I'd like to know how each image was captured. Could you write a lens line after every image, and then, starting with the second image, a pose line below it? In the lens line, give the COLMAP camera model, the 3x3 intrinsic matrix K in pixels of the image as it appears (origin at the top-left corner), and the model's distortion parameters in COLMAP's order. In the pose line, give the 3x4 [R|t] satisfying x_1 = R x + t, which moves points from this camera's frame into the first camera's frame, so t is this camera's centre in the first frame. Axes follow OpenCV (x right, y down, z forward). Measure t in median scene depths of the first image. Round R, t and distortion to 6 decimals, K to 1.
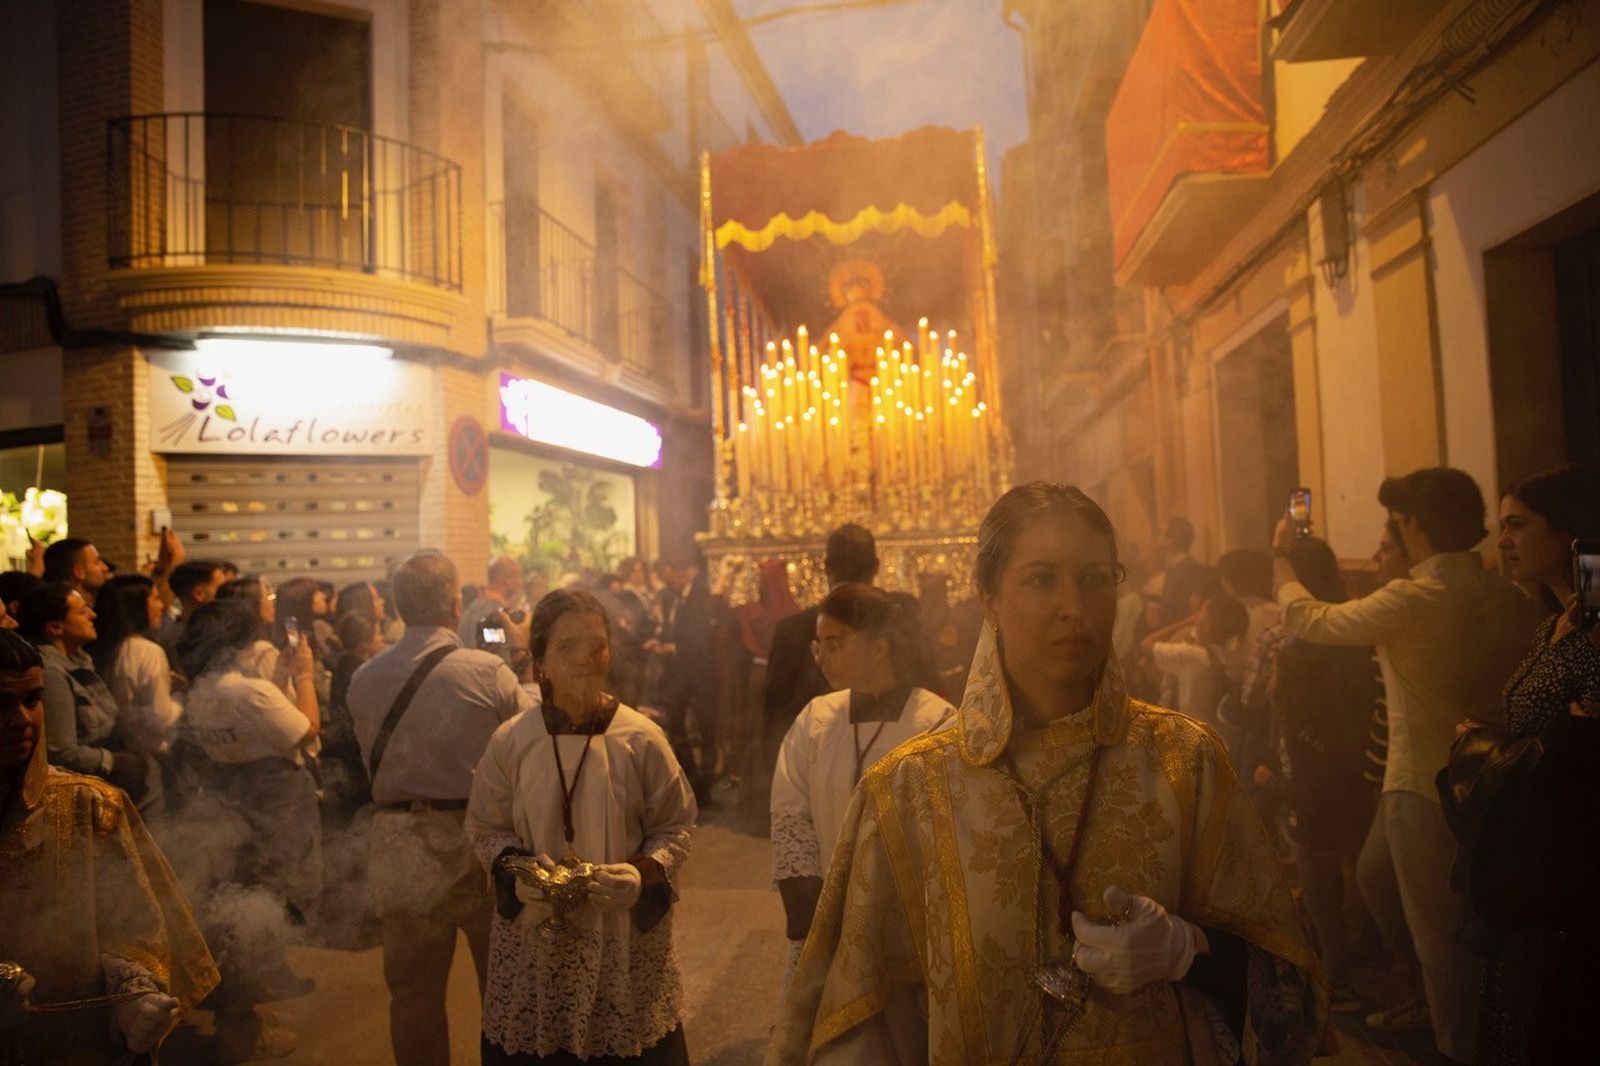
lens RADIAL K [[777.6, 0, 812.5], [0, 777.6, 539.6], [0, 0, 1]] dist [-0.065616, 0.000197]
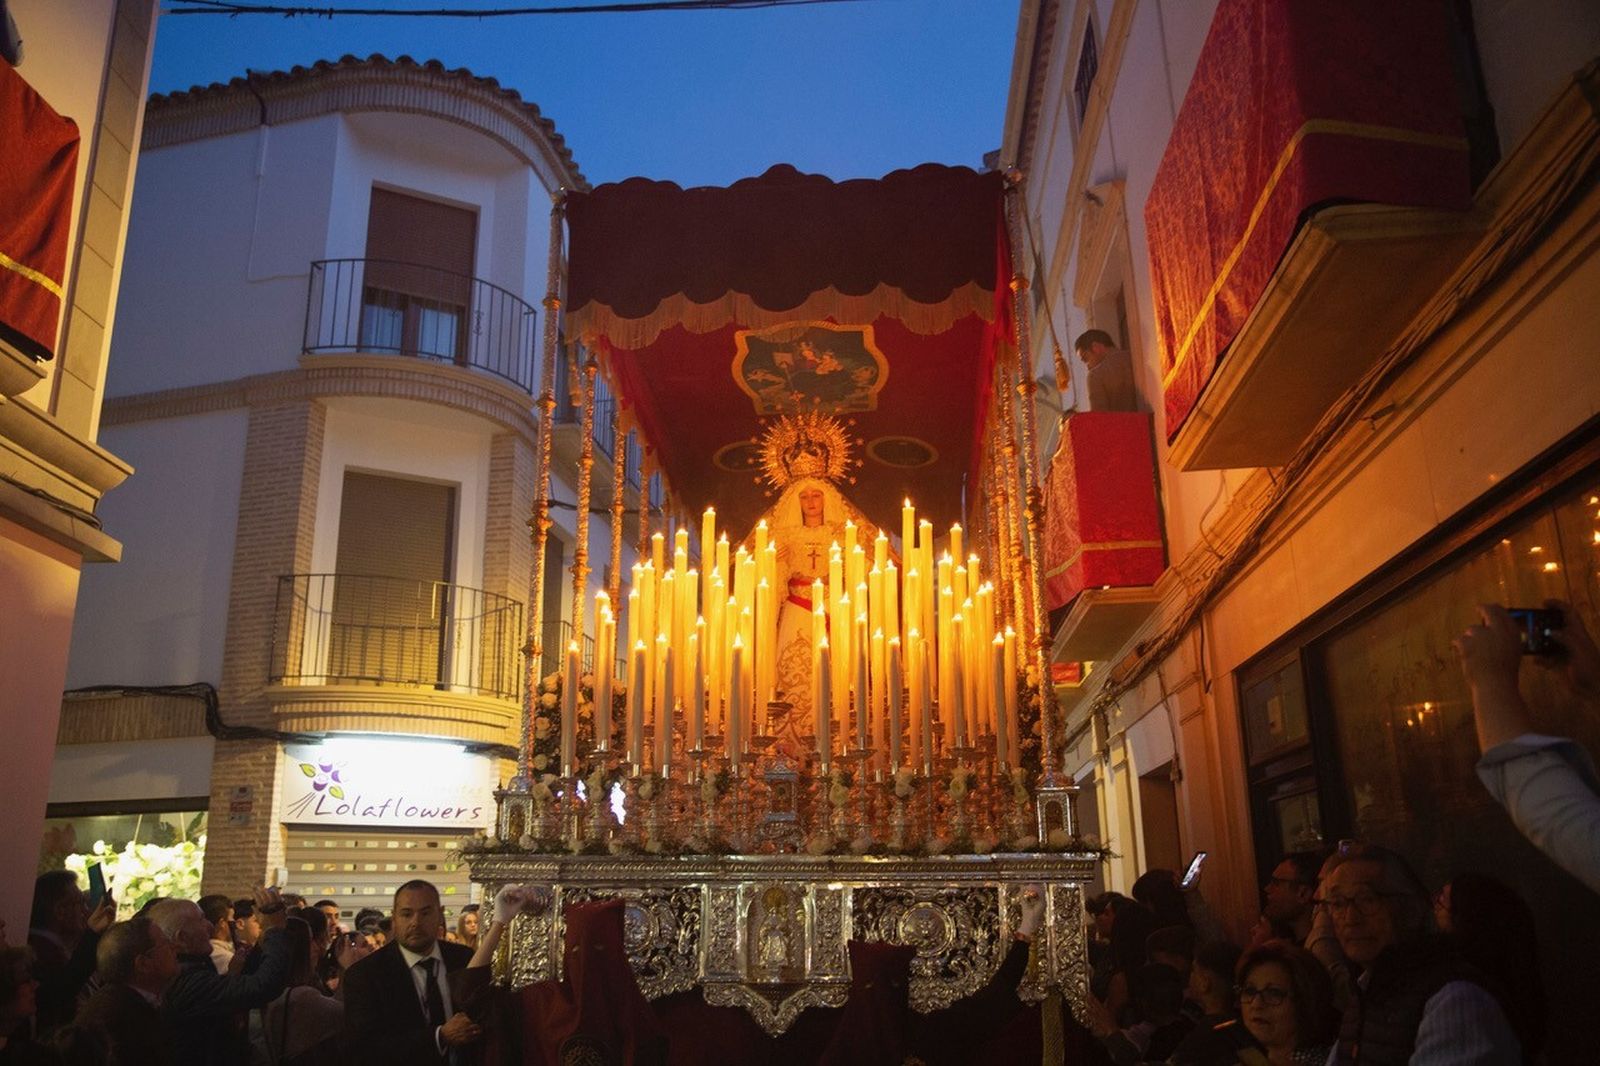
lens RADIAL K [[1305.6, 0, 800.0], [0, 1305.6, 533.0], [0, 0, 1]] dist [-0.067557, 0.102154]
pose [[0.997595, 0.043102, 0.054279, -0.124482], [-0.028644, 0.969498, -0.243420, -0.086376], [-0.063115, 0.241280, 0.968401, -1.427342]]
